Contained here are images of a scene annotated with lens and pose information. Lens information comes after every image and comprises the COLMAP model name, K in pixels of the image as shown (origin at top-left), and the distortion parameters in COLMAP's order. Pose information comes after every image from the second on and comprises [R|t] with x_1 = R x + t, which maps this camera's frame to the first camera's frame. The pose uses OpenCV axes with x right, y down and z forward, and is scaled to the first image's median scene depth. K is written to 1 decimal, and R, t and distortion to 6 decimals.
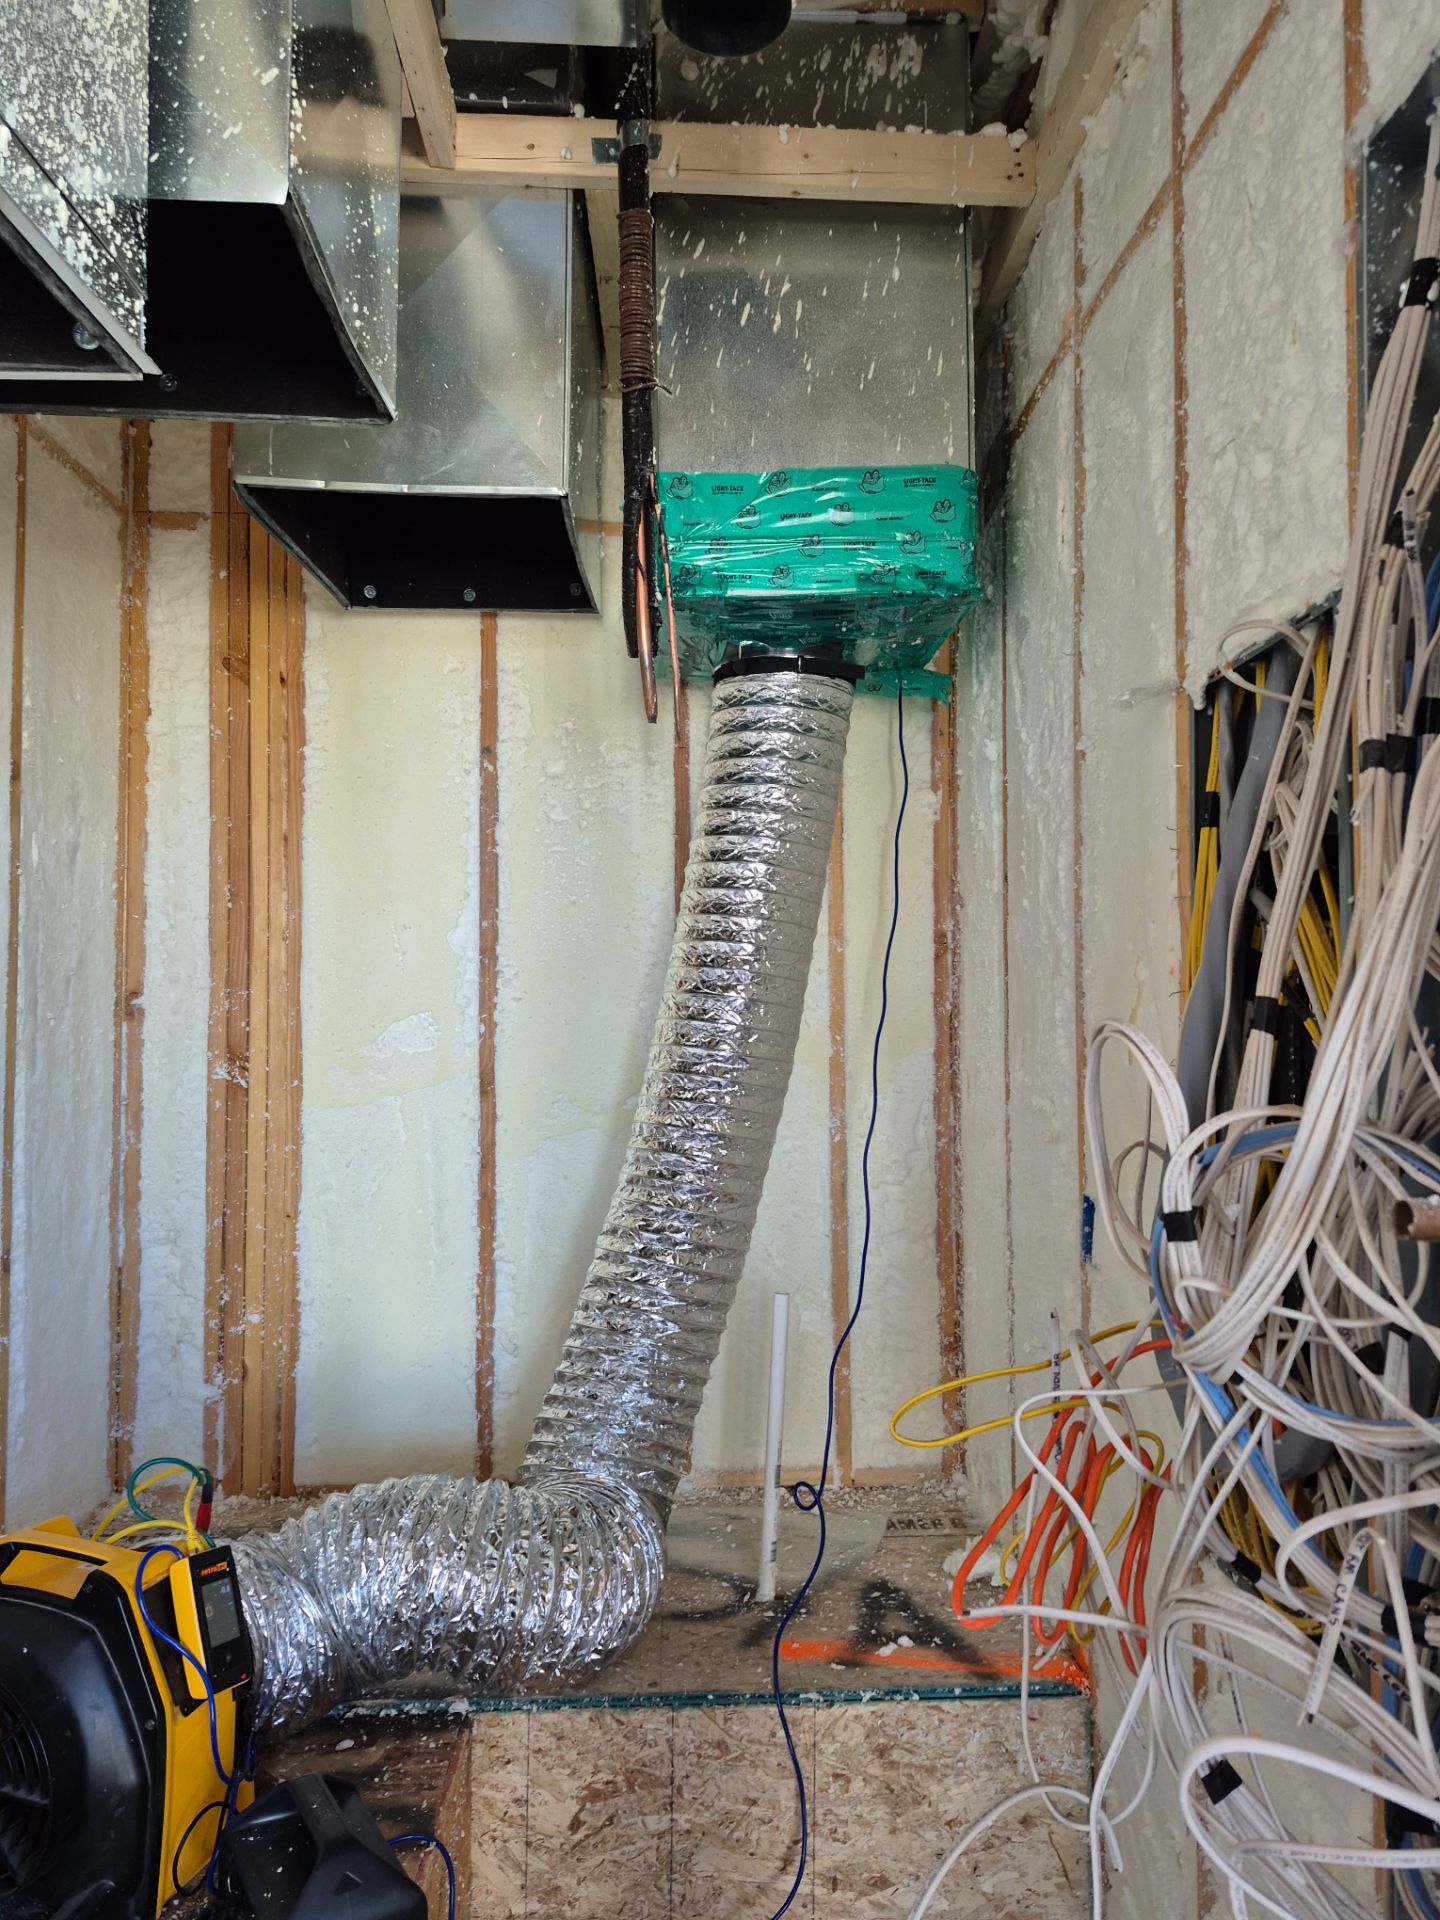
lens RADIAL K [[1324.2, 0, 716.2], [0, 1324.2, 955.9], [0, 0, 1]] dist [0.108265, -0.126116]
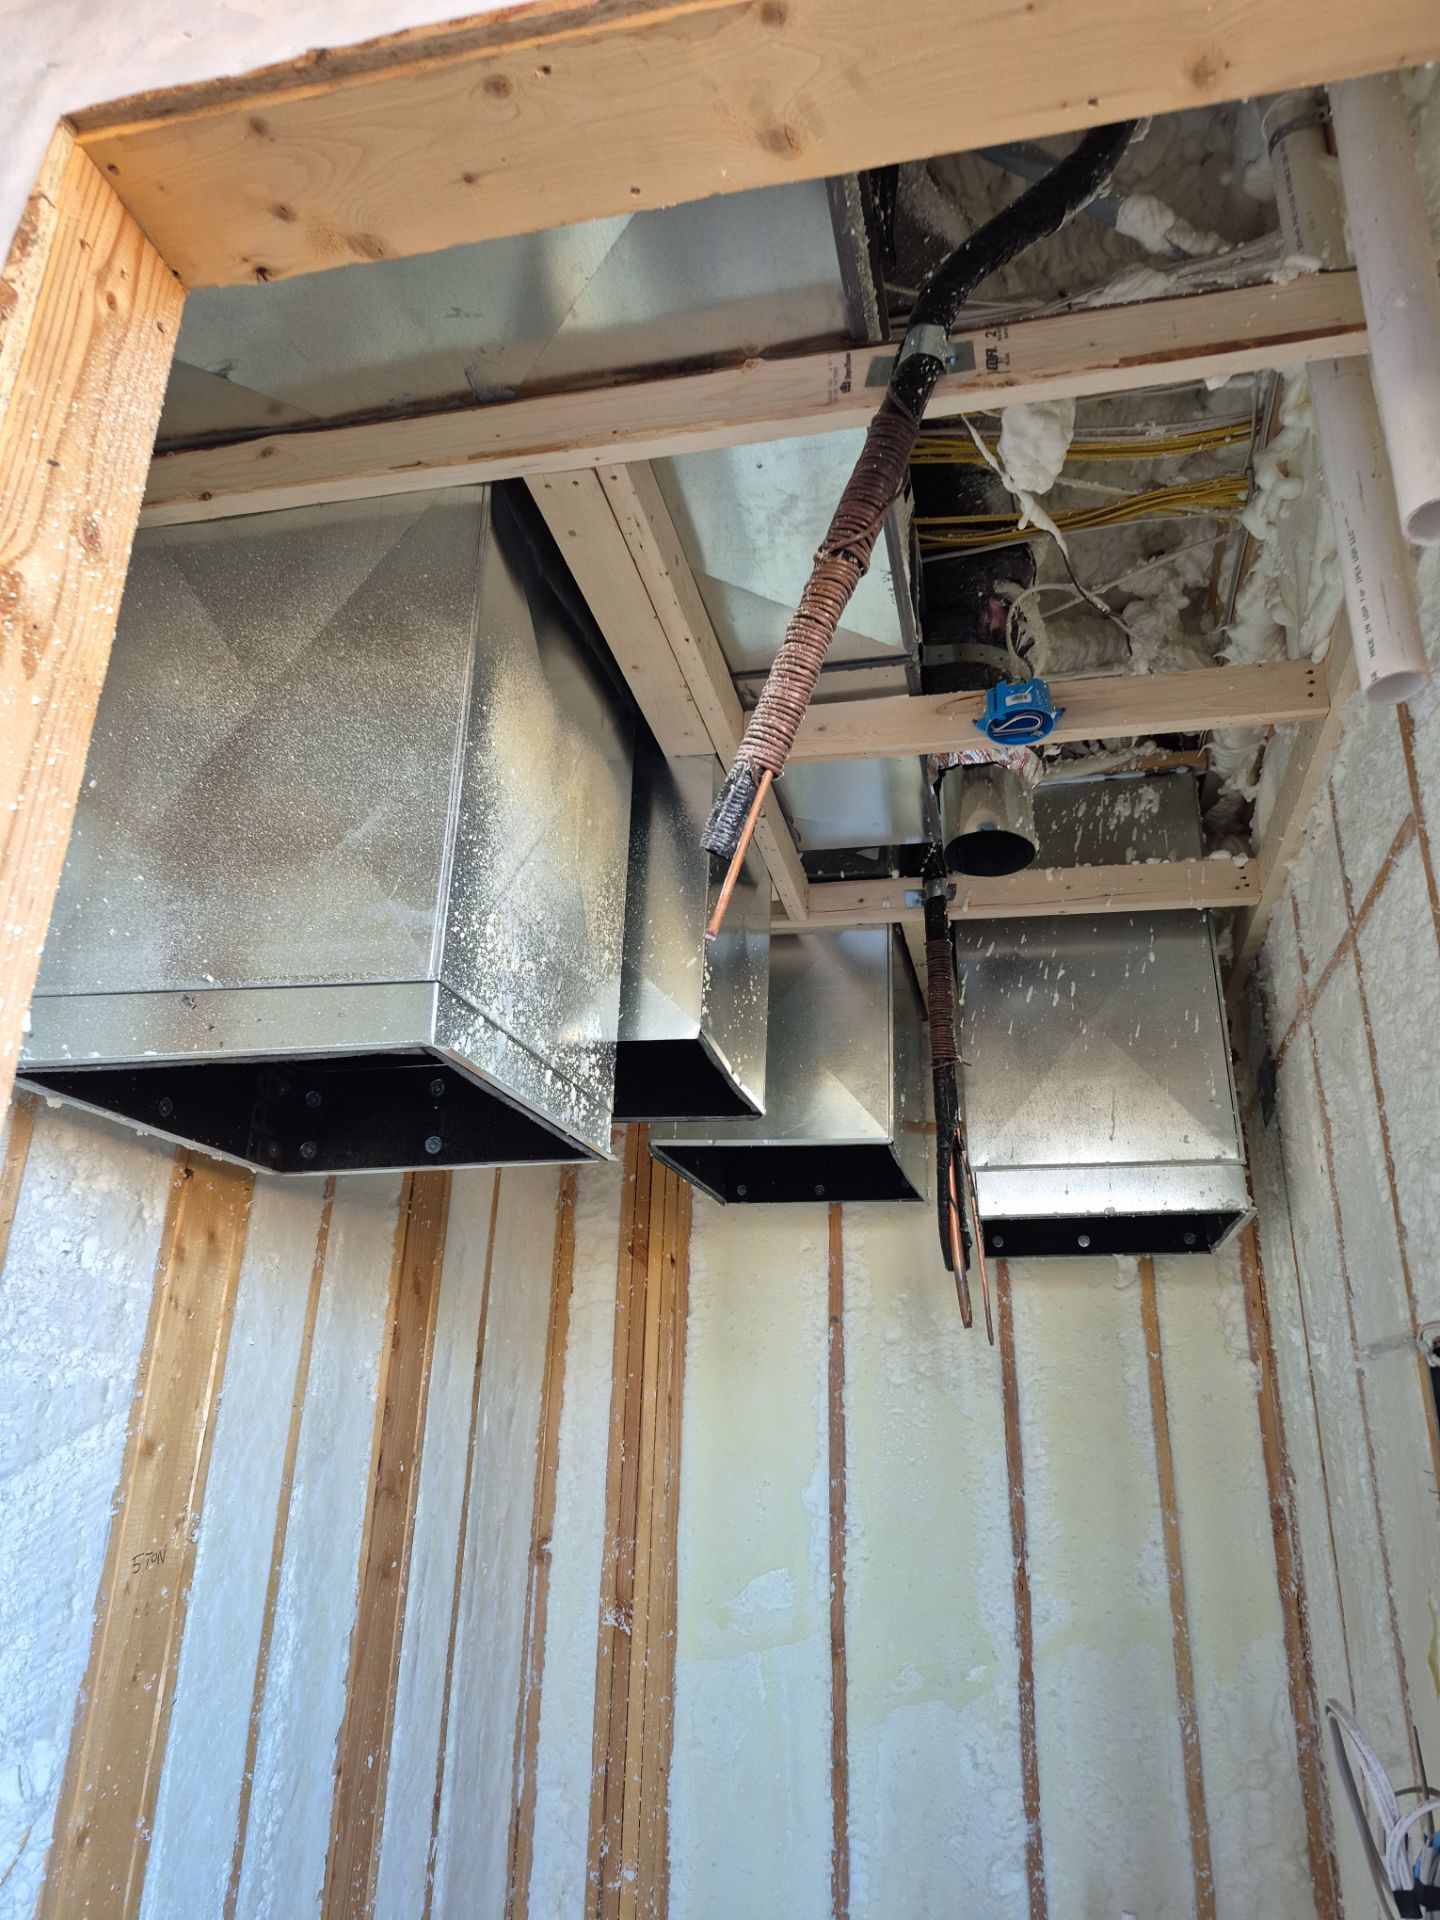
lens RADIAL K [[1324.2, 0, 716.2], [0, 1324.2, 955.9], [0, 0, 1]] dist [0.108265, -0.126116]
pose [[0.964924, -0.065948, -0.254110, 0.048108], [-0.021064, 0.945366, -0.325331, -0.074809], [0.261681, 0.319273, 0.910817, -0.204842]]
